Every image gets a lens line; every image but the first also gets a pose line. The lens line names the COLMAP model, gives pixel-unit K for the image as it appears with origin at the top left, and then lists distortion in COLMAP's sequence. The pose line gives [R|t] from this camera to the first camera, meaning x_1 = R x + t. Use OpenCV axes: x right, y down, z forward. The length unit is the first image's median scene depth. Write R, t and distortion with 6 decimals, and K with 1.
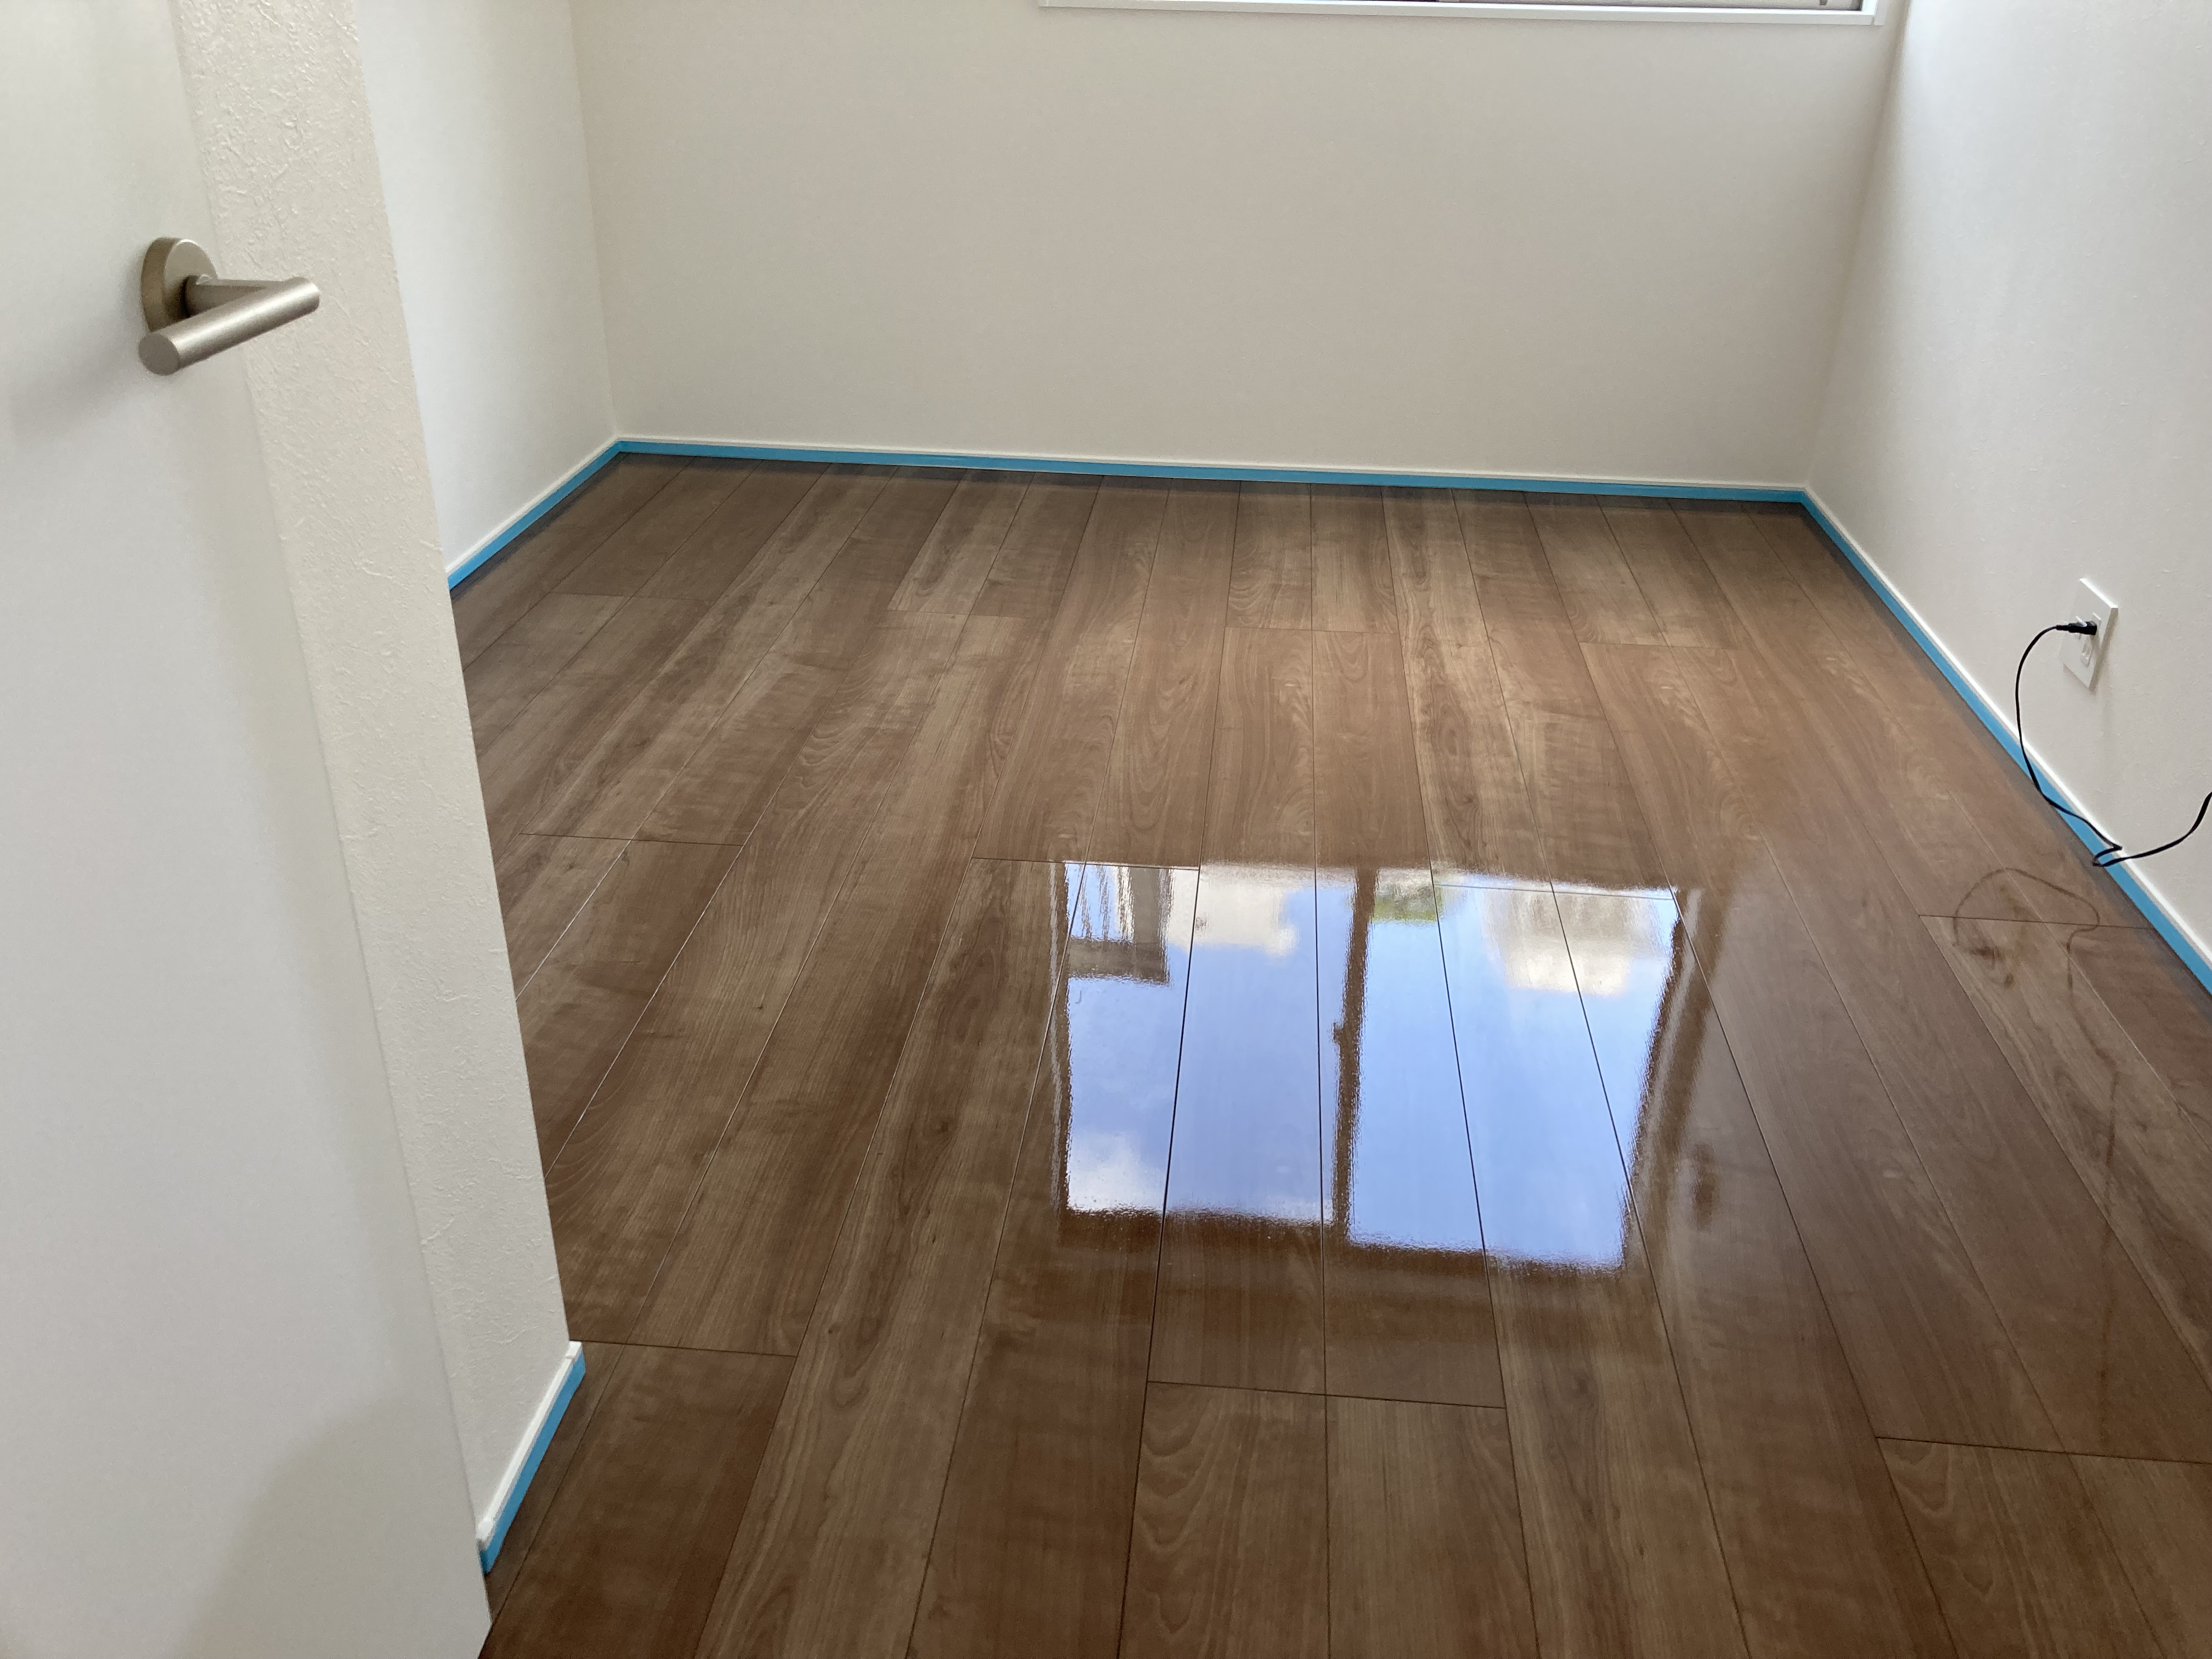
lens RADIAL K [[1779.1, 0, 1120.5], [0, 1779.1, 816.0], [0, 0, 1]] dist [0.050308, -0.092962]
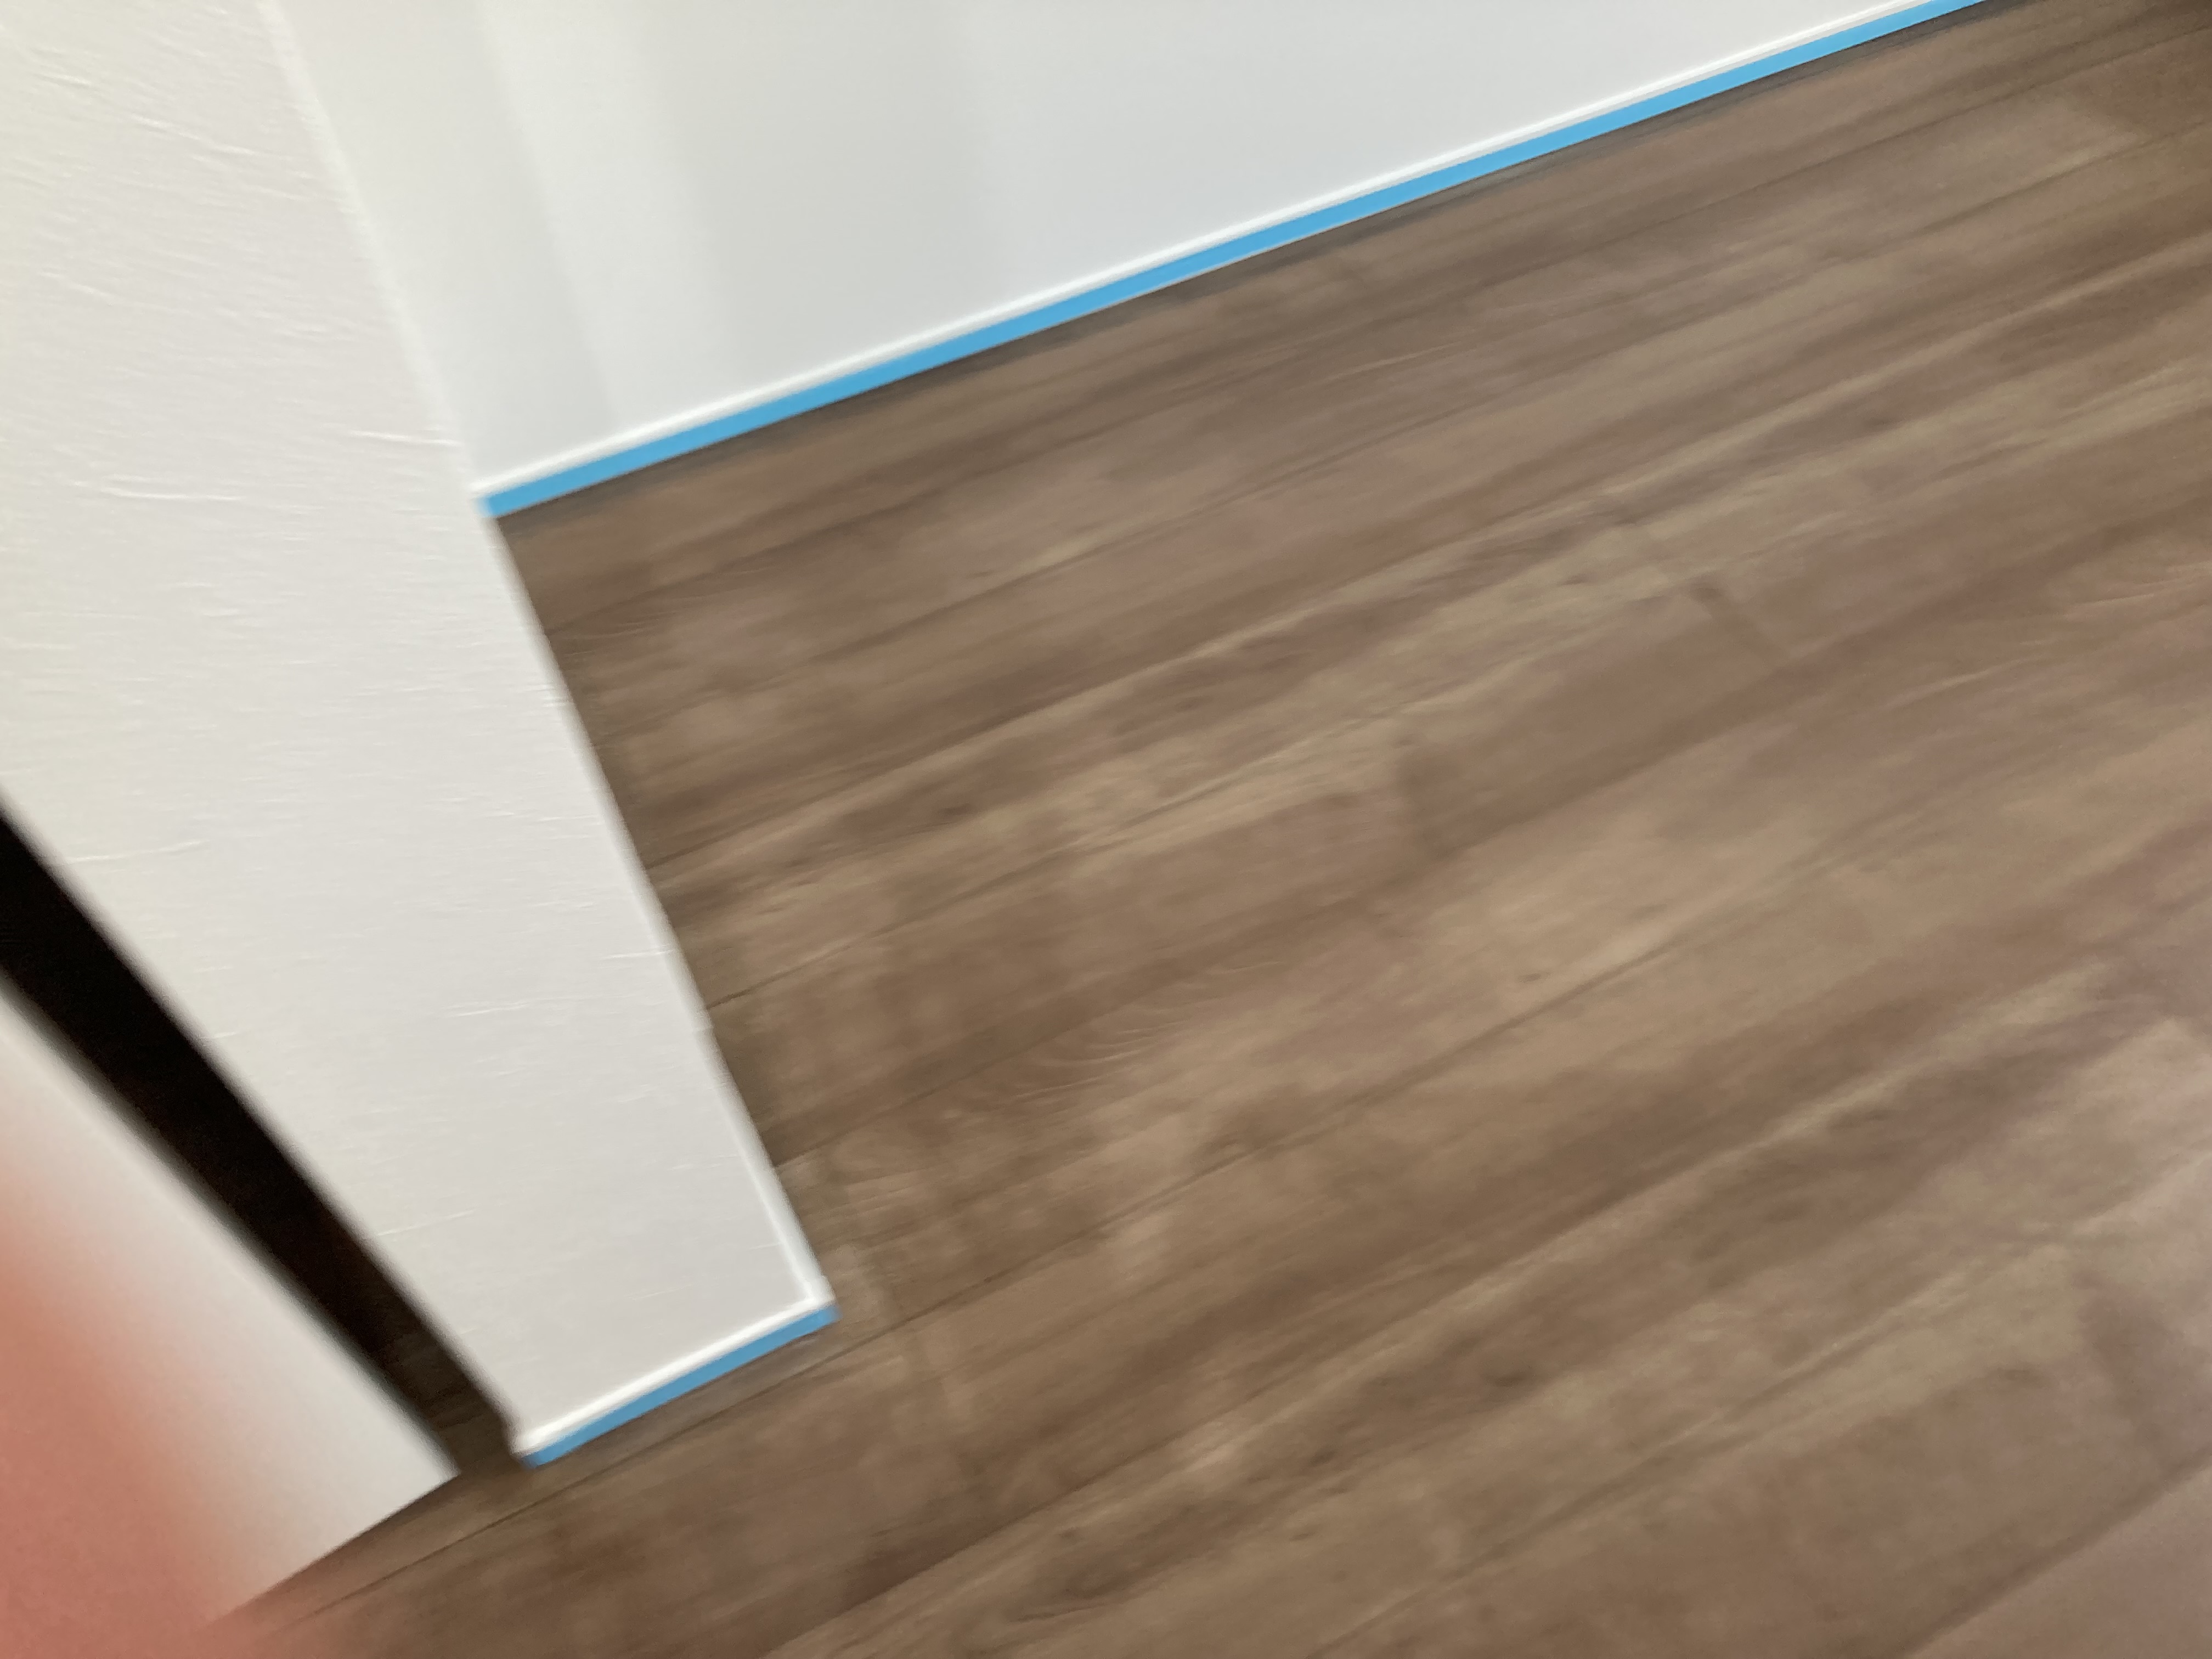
lens RADIAL K [[1779.1, 0, 1120.5], [0, 1779.1, 816.0], [0, 0, 1]] dist [0.050308, -0.092962]
pose [[0.529077, 0.634637, -0.563305, 0.052531], [-0.334458, 0.766047, 0.548917, -0.258176], [0.779881, -0.102017, 0.617558, 0.499127]]
